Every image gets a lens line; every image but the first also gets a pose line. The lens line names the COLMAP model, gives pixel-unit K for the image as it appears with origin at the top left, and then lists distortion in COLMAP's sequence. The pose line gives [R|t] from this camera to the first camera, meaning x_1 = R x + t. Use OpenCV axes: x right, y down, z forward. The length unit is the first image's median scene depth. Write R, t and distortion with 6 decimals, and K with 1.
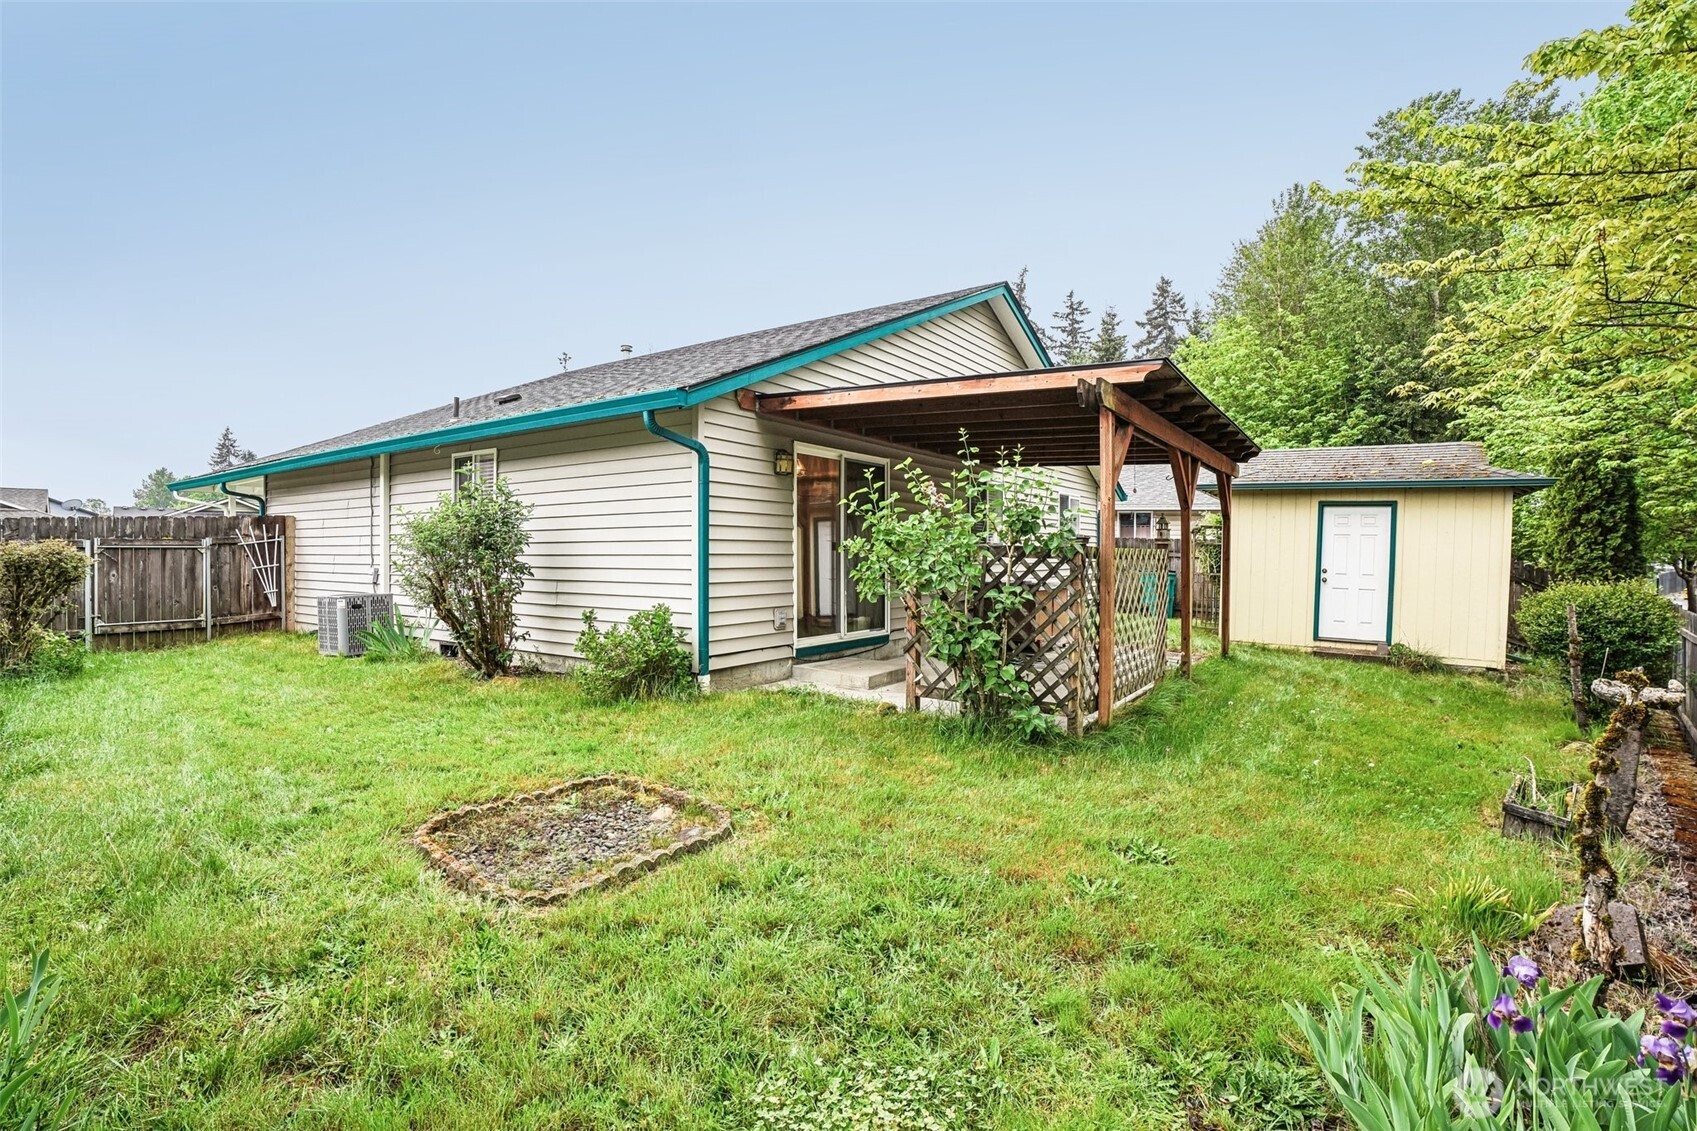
lens RADIAL K [[804.9, 0, 846.0], [0, 804.9, 559.6], [0, 0, 1]] dist [-0.044438, 0.012628]
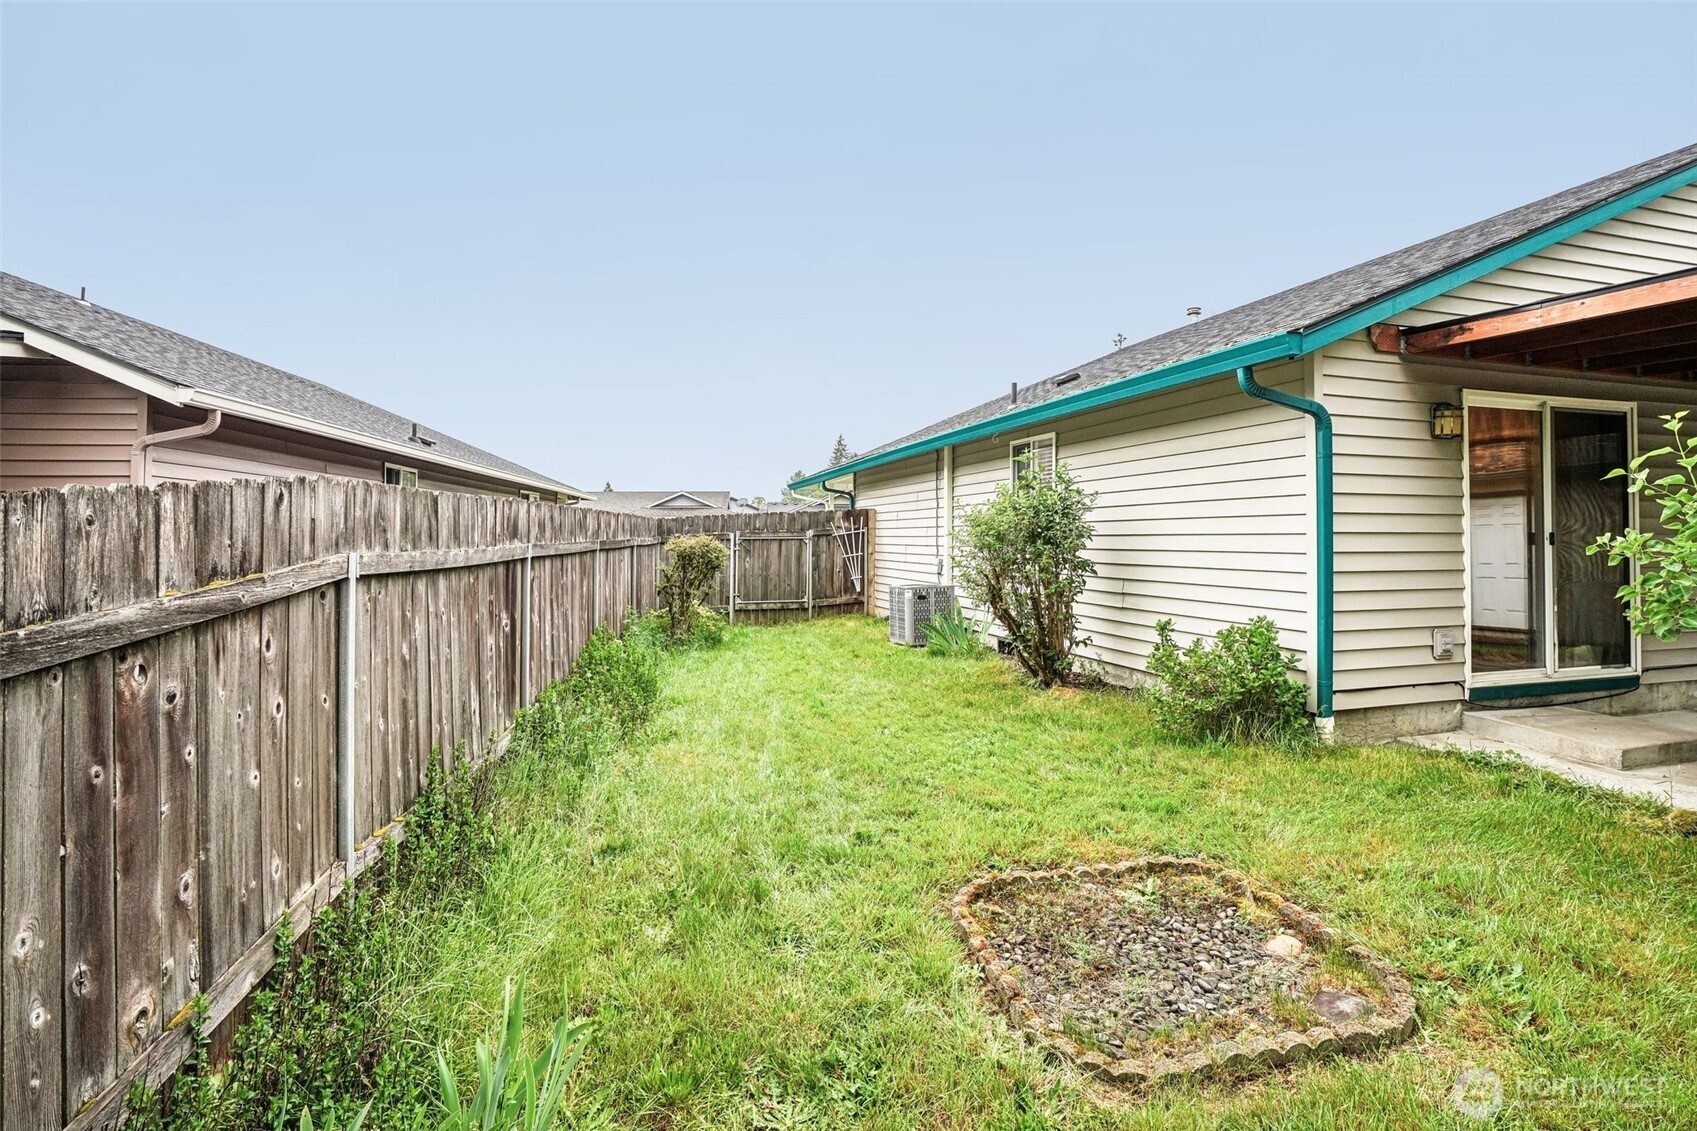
lens RADIAL K [[804.9, 0, 799.7], [0, 804.9, 533.2], [0, 0, 1]] dist [-0.044438, 0.012628]
pose [[0.750193, -0.001722, -0.661217, -0.091940], [-0.006539, 0.999928, -0.010023, -0.022037], [0.661187, 0.011843, 0.750128, 0.212457]]
